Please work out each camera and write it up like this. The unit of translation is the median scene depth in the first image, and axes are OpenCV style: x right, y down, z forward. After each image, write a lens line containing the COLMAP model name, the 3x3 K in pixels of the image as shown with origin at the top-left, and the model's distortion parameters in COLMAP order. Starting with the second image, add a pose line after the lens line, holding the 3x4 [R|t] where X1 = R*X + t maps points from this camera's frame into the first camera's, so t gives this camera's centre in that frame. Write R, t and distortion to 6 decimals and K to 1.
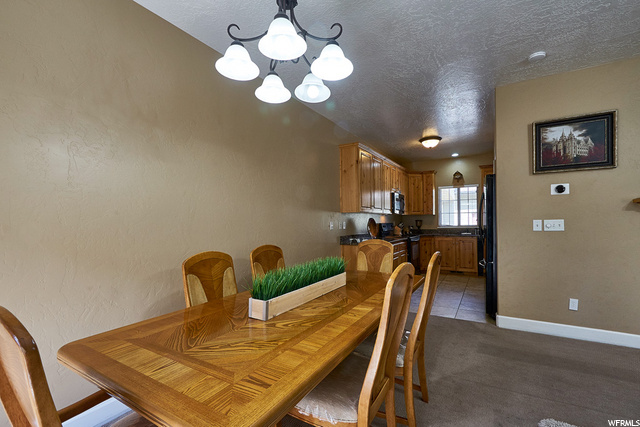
lens RADIAL K [[282.8, 0, 322.7], [0, 282.8, 221.7], [0, 0, 1]] dist [-0.001589, -0.000468]
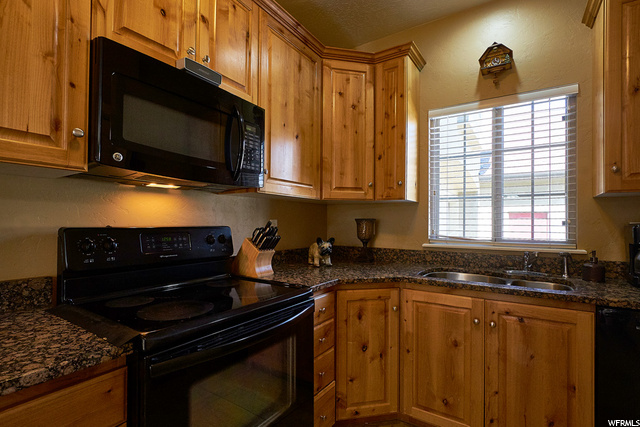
lens RADIAL K [[304.6, 0, 323.0], [0, 304.6, 220.3], [0, 0, 1]] dist [-0.006324, -0.000674]
pose [[0.999236, 0.019916, -0.033629, 0.611406], [-0.020113, 0.999783, -0.005516, -0.002797], [0.033512, 0.006189, 0.999419, 1.327020]]
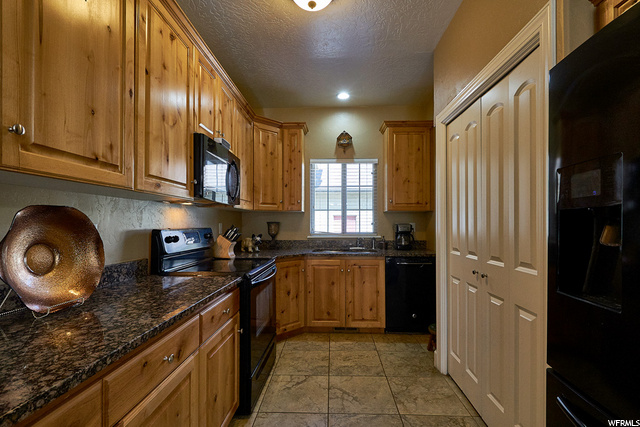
lens RADIAL K [[282.8, 0, 322.7], [0, 282.8, 221.7], [0, 0, 1]] dist [-0.001589, -0.000468]
pose [[0.876351, 0.014575, 0.481453, 0.352813], [-0.010327, 0.999881, -0.011472, -0.003024], [-0.481563, 0.005082, 0.876397, 1.046760]]
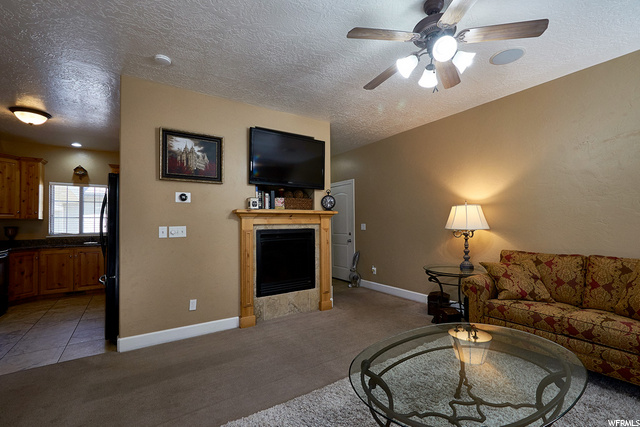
lens RADIAL K [[282.5, 0, 322.4], [0, 282.5, 217.2], [0, 0, 1]] dist [-0.002394, -0.000394]
pose [[0.425355, 0.027908, 0.904596, 0.091755], [0.006195, 0.999411, -0.033746, -0.002208], [-0.905005, 0.019958, 0.424932, 0.069614]]
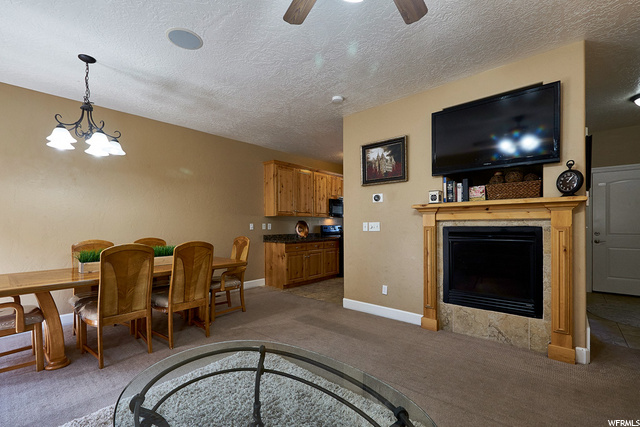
lens RADIAL K [[282.8, 0, 322.7], [0, 282.8, 221.7], [0, 0, 1]] dist [-0.001589, -0.000468]
pose [[0.984367, 0.004142, -0.176079, 0.679232], [-0.006061, 0.999928, -0.010360, 0.004229], [0.176024, 0.011266, 0.984321, -0.233021]]
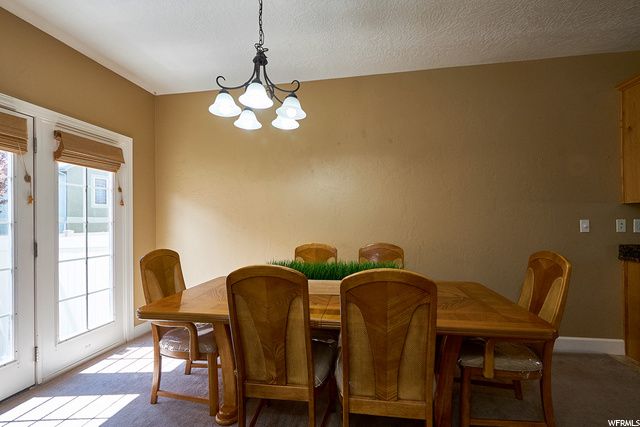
lens RADIAL K [[282.8, 0, 322.7], [0, 282.8, 221.7], [0, 0, 1]] dist [-0.001589, -0.000468]
pose [[0.368338, 0.009506, -0.929643, 0.469365], [0.004736, 0.999916, 0.012101, -0.006766], [0.929680, -0.008860, 0.368262, 0.285071]]
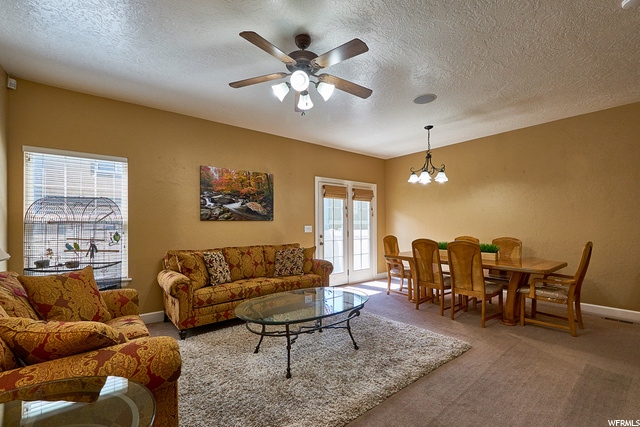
lens RADIAL K [[282.8, 0, 322.7], [0, 282.8, 221.7], [0, 0, 1]] dist [-0.001589, -0.000468]
pose [[-0.339671, 0.003390, -0.940538, 1.255397], [0.007911, 0.999968, 0.000747, -0.016416], [0.940511, -0.007187, -0.339687, 0.352634]]
